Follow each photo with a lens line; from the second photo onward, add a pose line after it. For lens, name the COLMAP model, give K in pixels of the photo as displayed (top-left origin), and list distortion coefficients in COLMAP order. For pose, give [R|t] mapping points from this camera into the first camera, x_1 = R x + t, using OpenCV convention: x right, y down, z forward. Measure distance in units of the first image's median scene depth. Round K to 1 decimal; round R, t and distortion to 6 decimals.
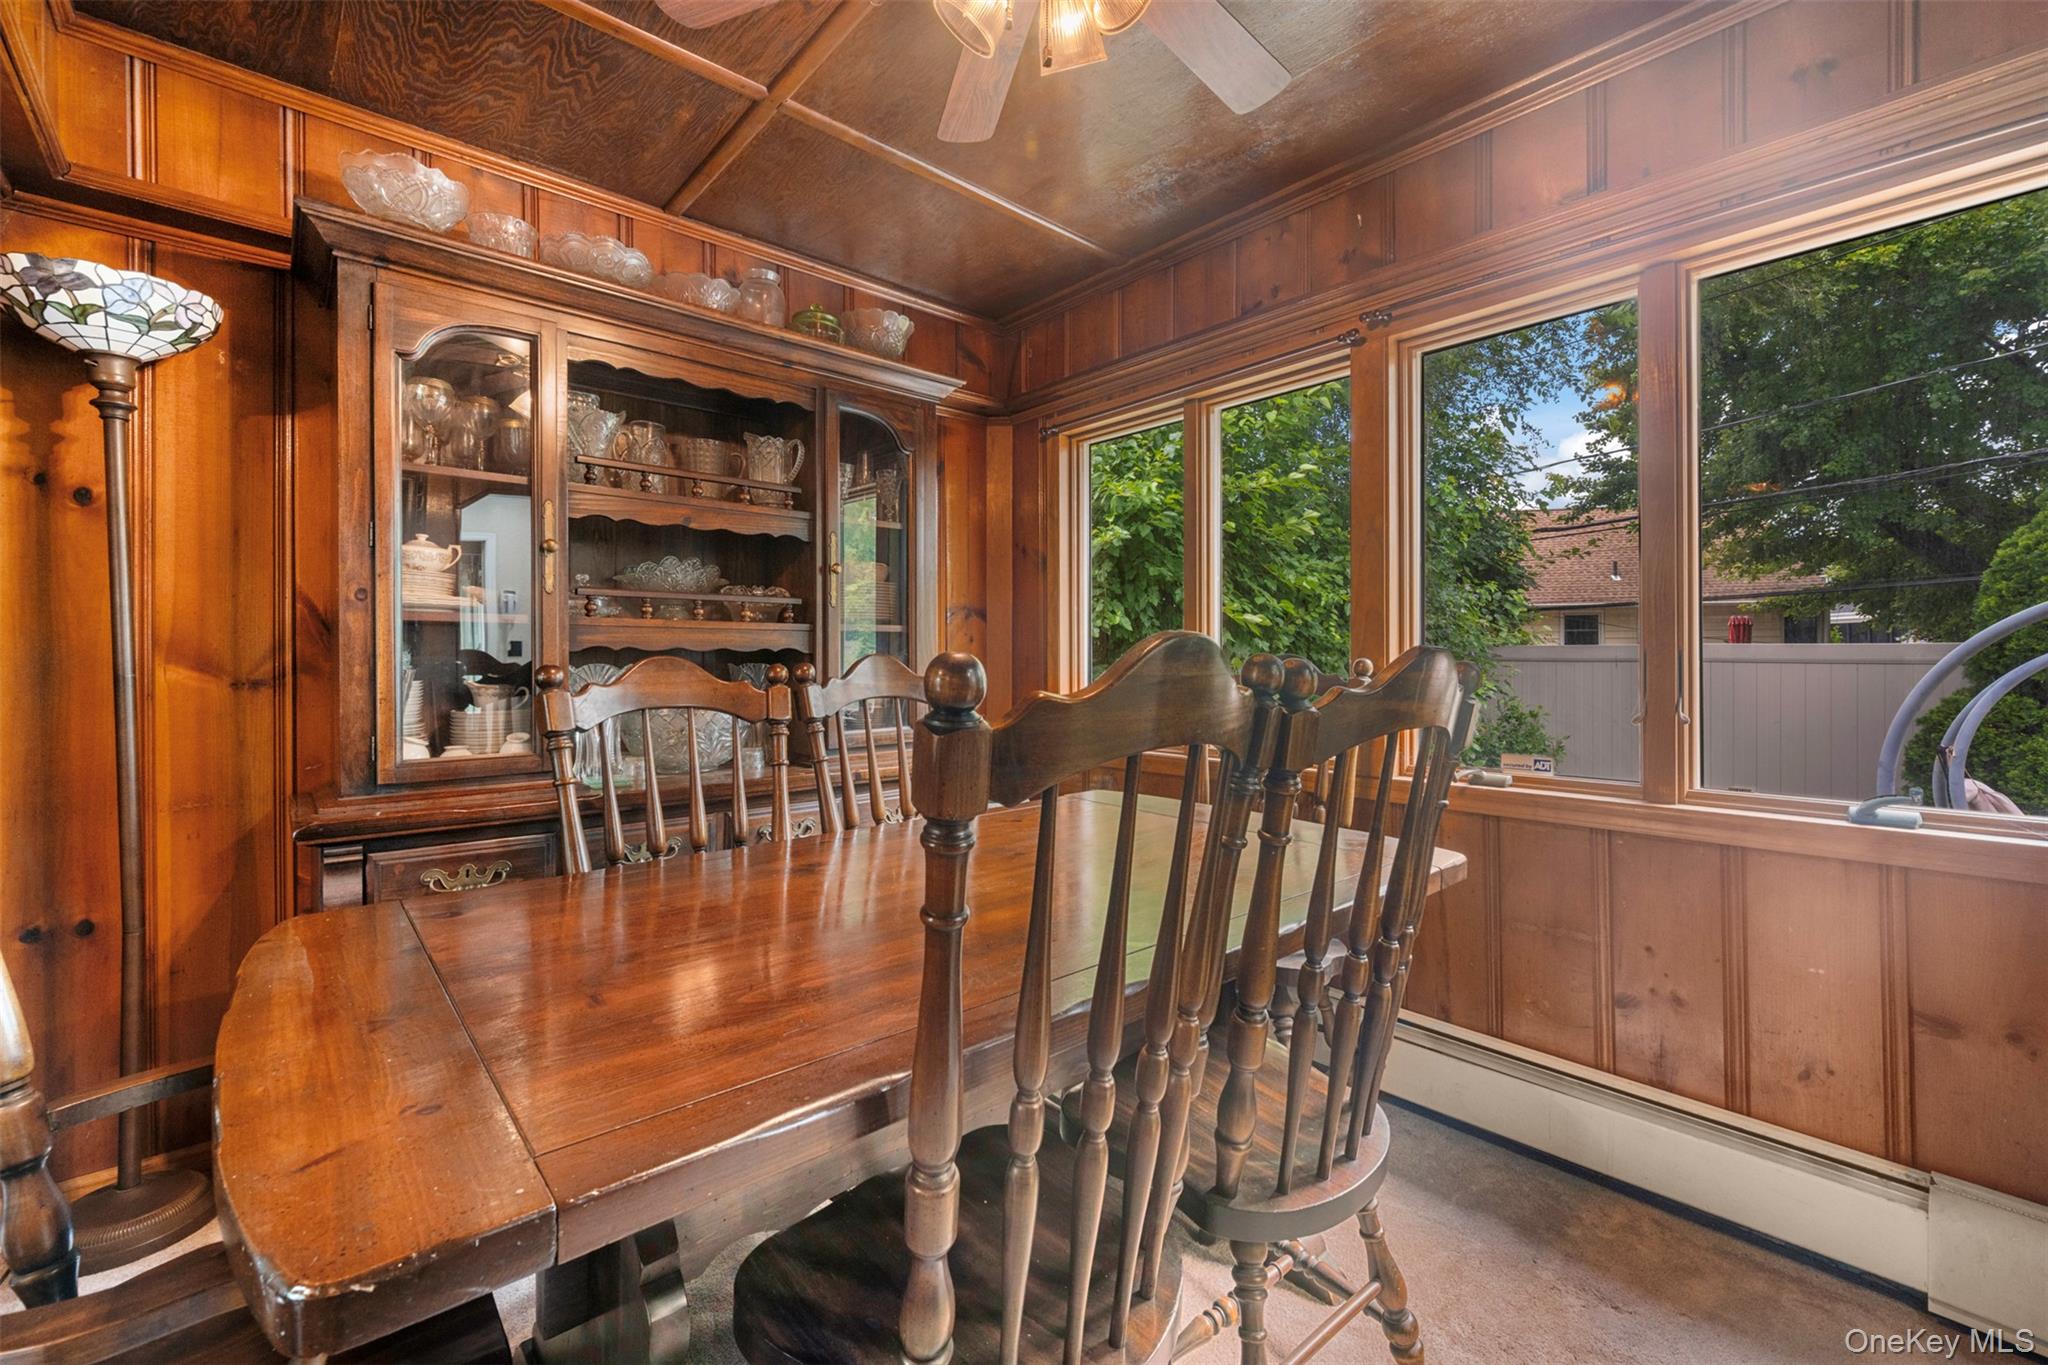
lens RADIAL K [[829.3, 0, 1021.9], [0, 829.3, 662.3], [0, 0, 1]] dist [-0.001065, -0.000022]
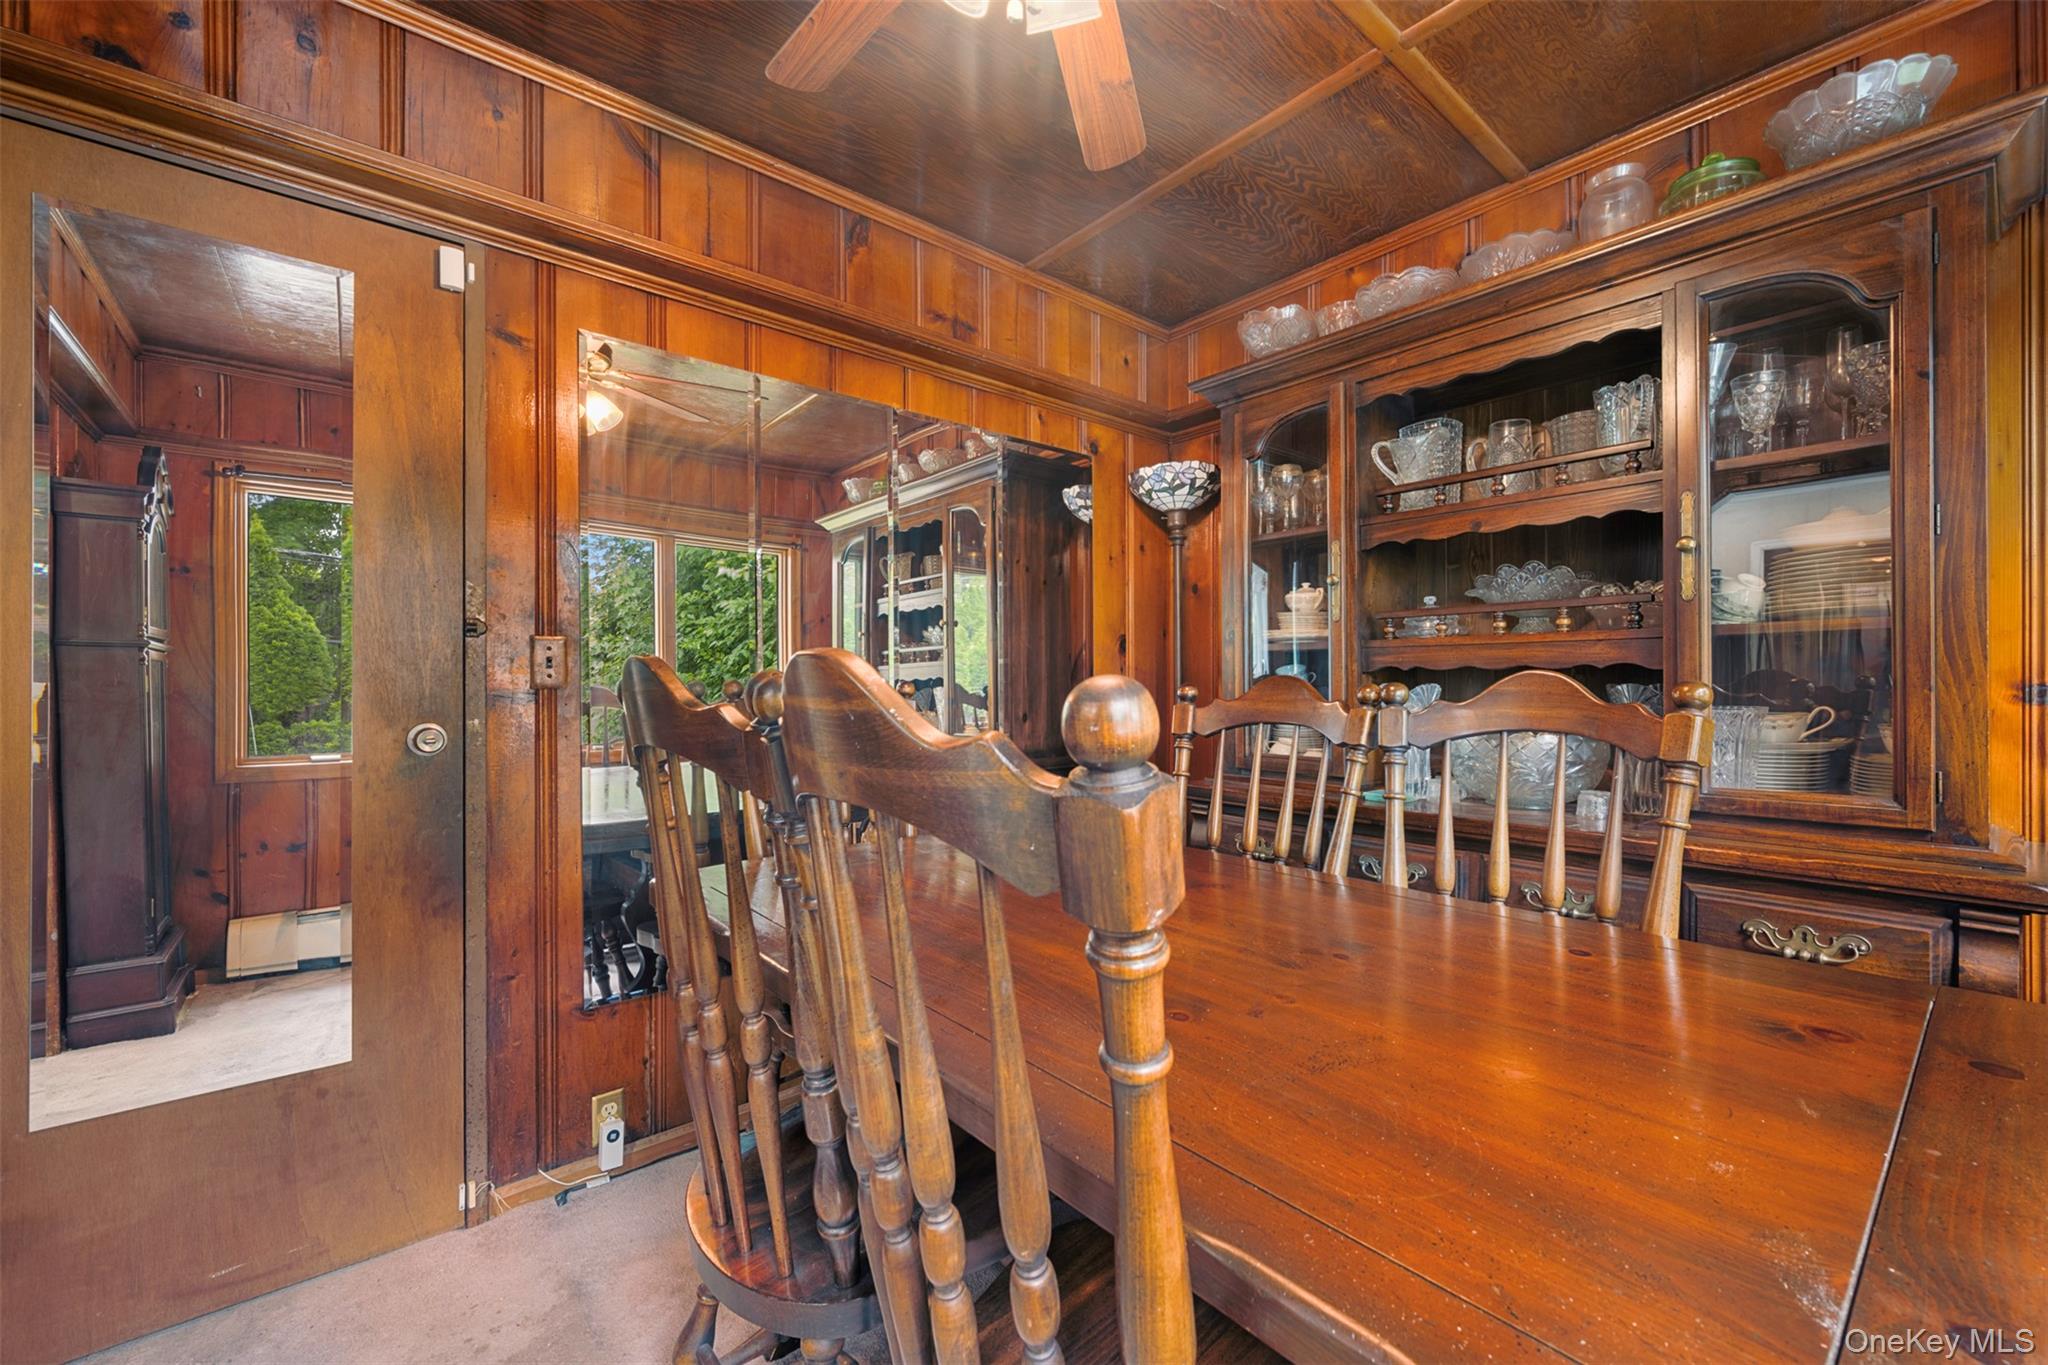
lens RADIAL K [[829.3, 0, 1021.8], [0, 829.3, 685.0], [0, 0, 1]] dist [-0.001065, -0.000022]
pose [[-0.024159, -0.000858, -0.999708, 0.530911], [-0.008179, 0.999966, -0.000661, 0.008034], [0.999675, 0.008161, -0.024165, 0.543540]]
